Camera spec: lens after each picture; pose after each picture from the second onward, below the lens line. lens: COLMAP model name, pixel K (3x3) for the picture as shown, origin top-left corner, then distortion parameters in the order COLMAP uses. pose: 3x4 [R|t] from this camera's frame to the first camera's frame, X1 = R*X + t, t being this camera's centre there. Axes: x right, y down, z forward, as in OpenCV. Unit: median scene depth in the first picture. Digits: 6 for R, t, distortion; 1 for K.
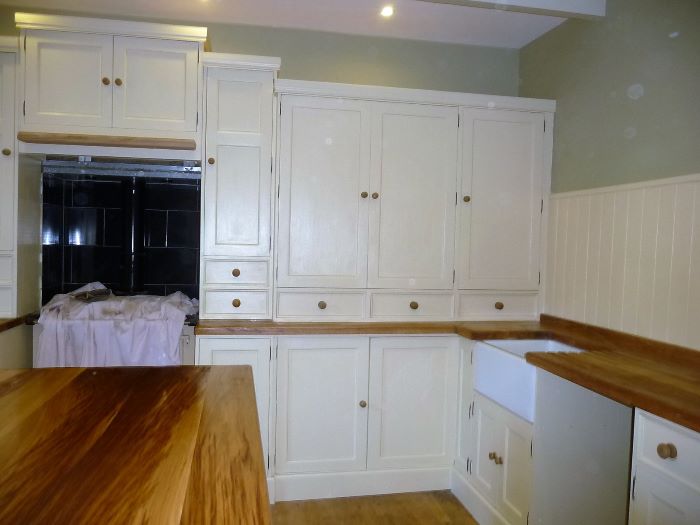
lens RADIAL K [[591.9, 0, 368.7], [0, 591.9, 244.0], [0, 0, 1]] dist [-0.037127, 0.040126]
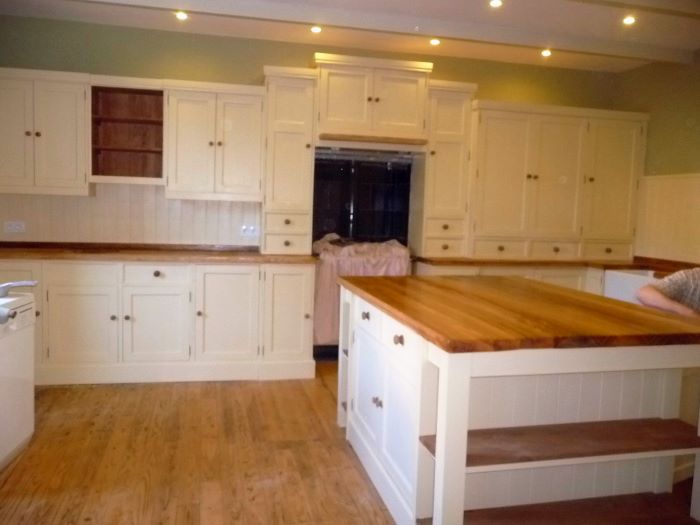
lens RADIAL K [[591.9, 0, 348.2], [0, 591.9, 263.1], [0, 0, 1]] dist [-0.037127, 0.040126]
pose [[0.999368, 0.005814, 0.035055, -0.527968], [-0.008813, 0.996256, 0.086003, 0.013213], [-0.034424, -0.086257, 0.995678, -0.520235]]
